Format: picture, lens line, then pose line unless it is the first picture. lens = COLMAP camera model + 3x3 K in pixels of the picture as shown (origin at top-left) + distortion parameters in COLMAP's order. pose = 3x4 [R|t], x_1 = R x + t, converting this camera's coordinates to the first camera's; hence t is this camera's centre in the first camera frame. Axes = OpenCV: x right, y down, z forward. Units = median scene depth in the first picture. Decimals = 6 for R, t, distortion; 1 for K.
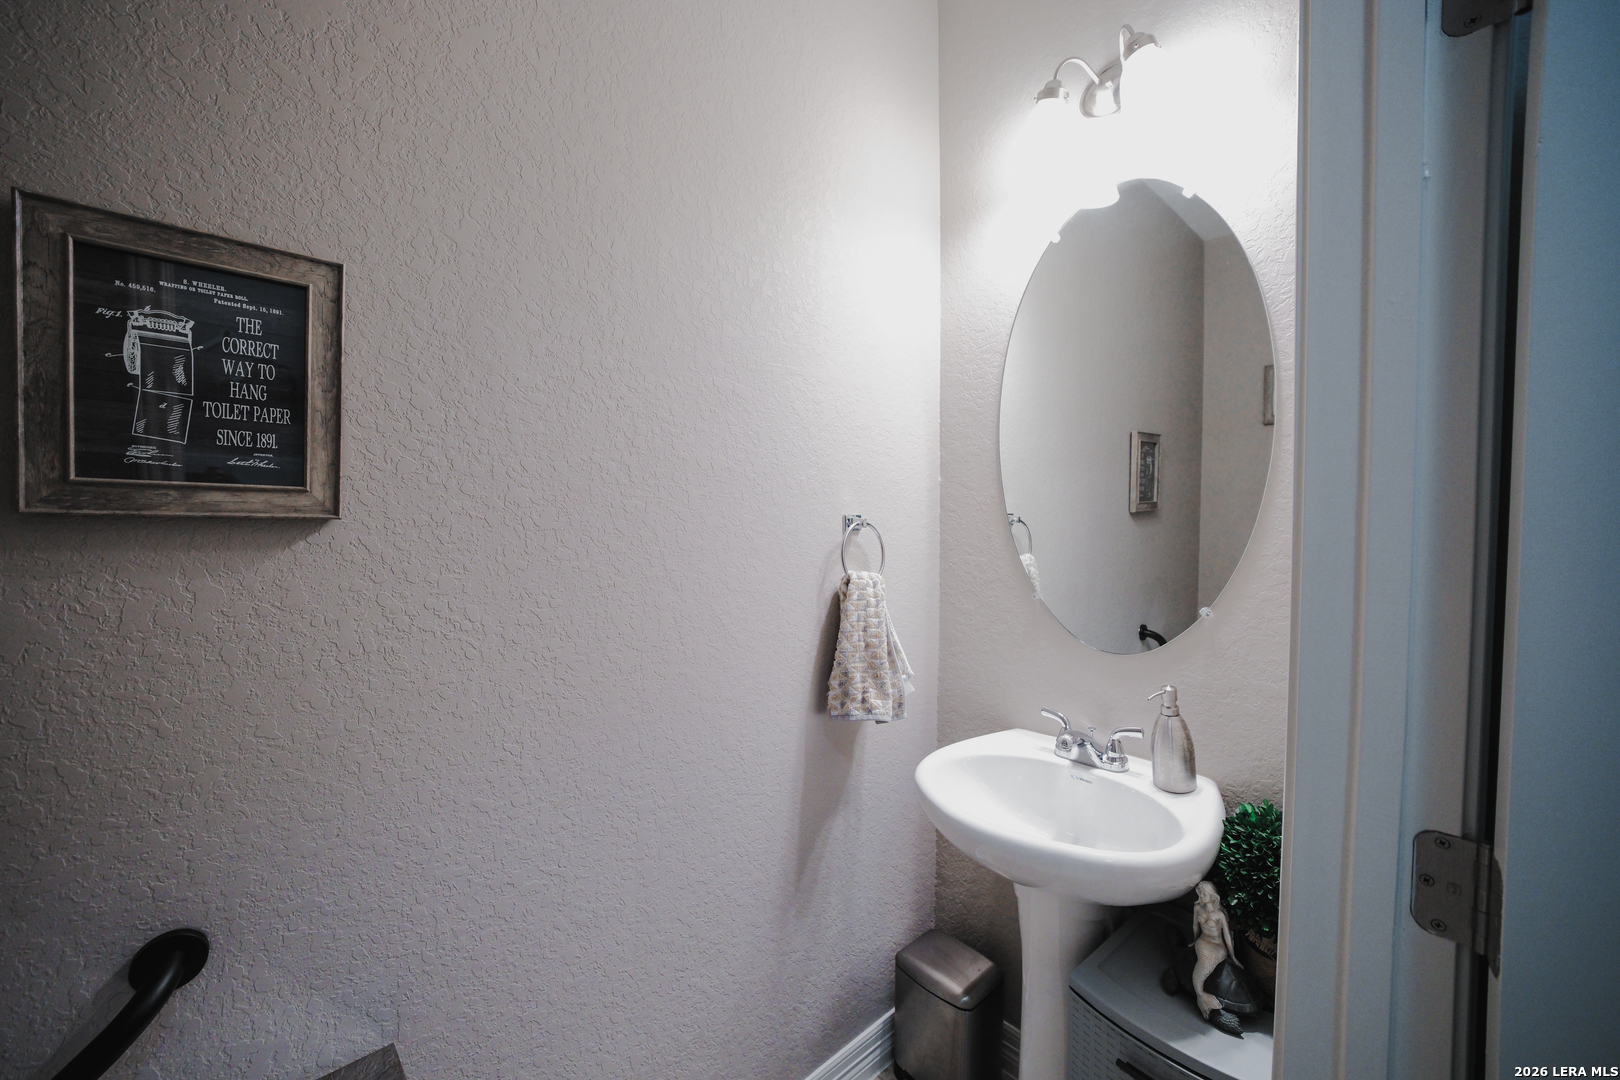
lens RADIAL K [[652.2, 0, 805.9], [0, 652.2, 537.8], [0, 0, 1]] dist [-0.023160, 0.006515]
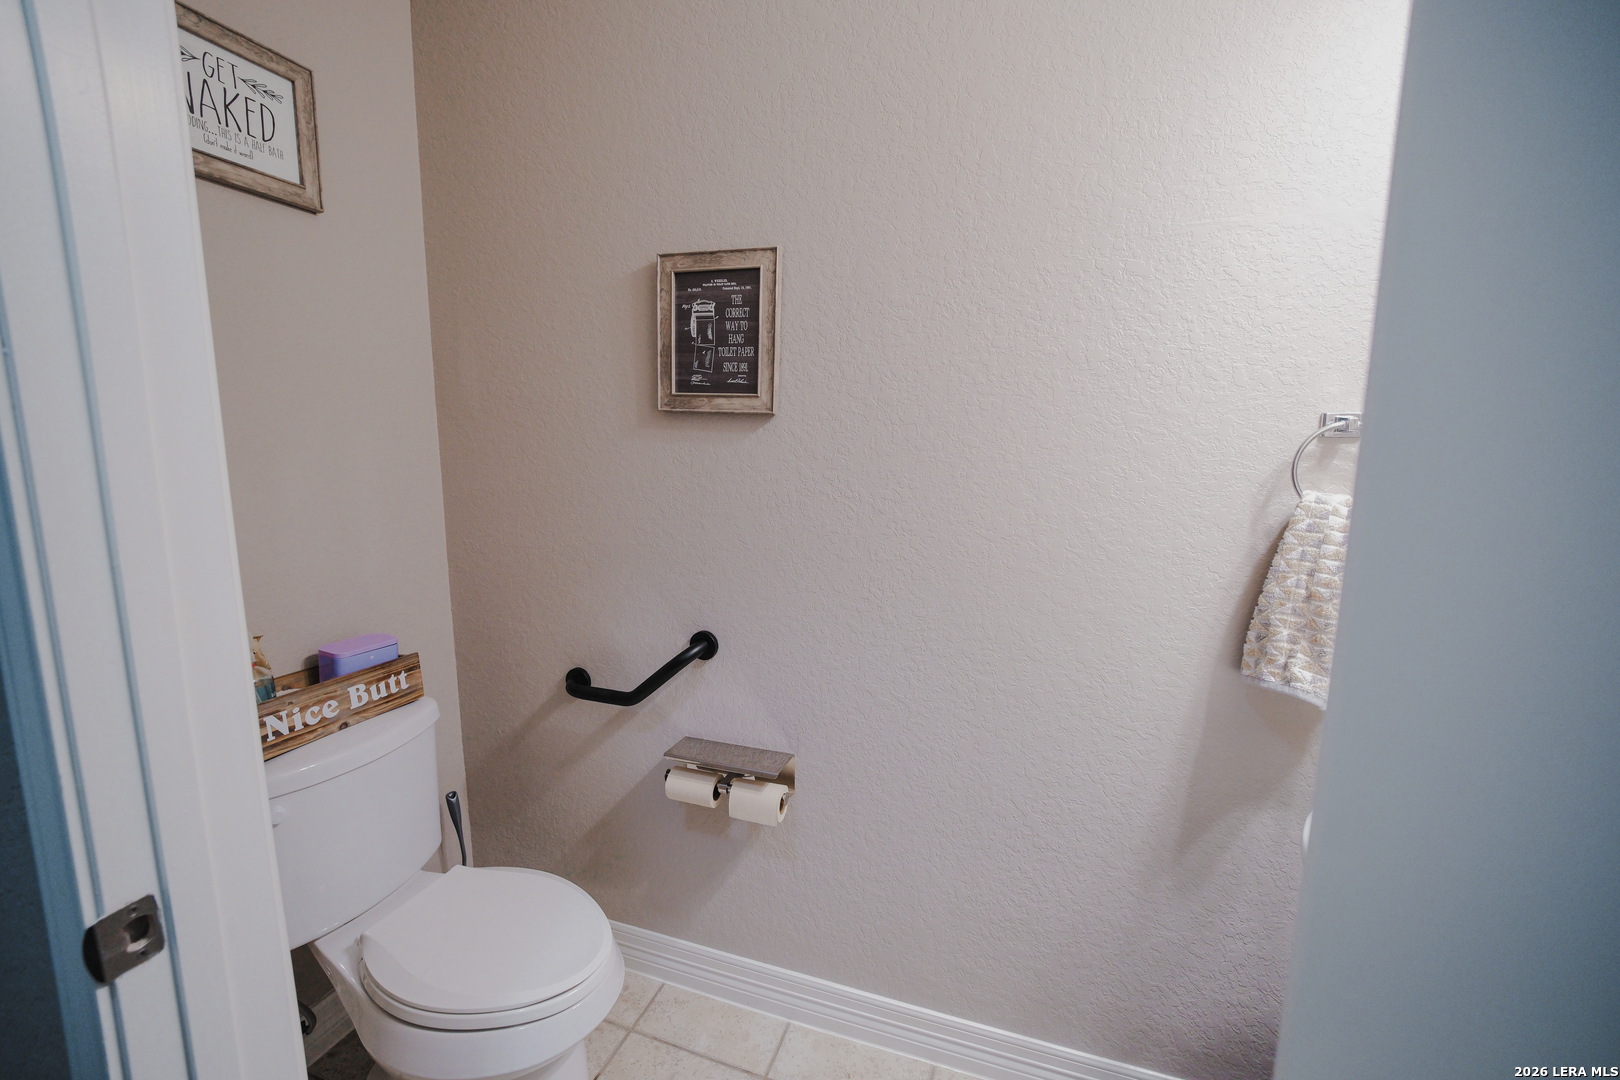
lens RADIAL K [[652.2, 0, 805.9], [0, 652.2, 537.8], [0, 0, 1]] dist [-0.023160, 0.006515]
pose [[0.470259, 0.132157, -0.872577, 0.786618], [-0.047831, 0.991088, 0.124328, 0.073048], [0.881231, -0.016731, 0.472389, 0.321474]]
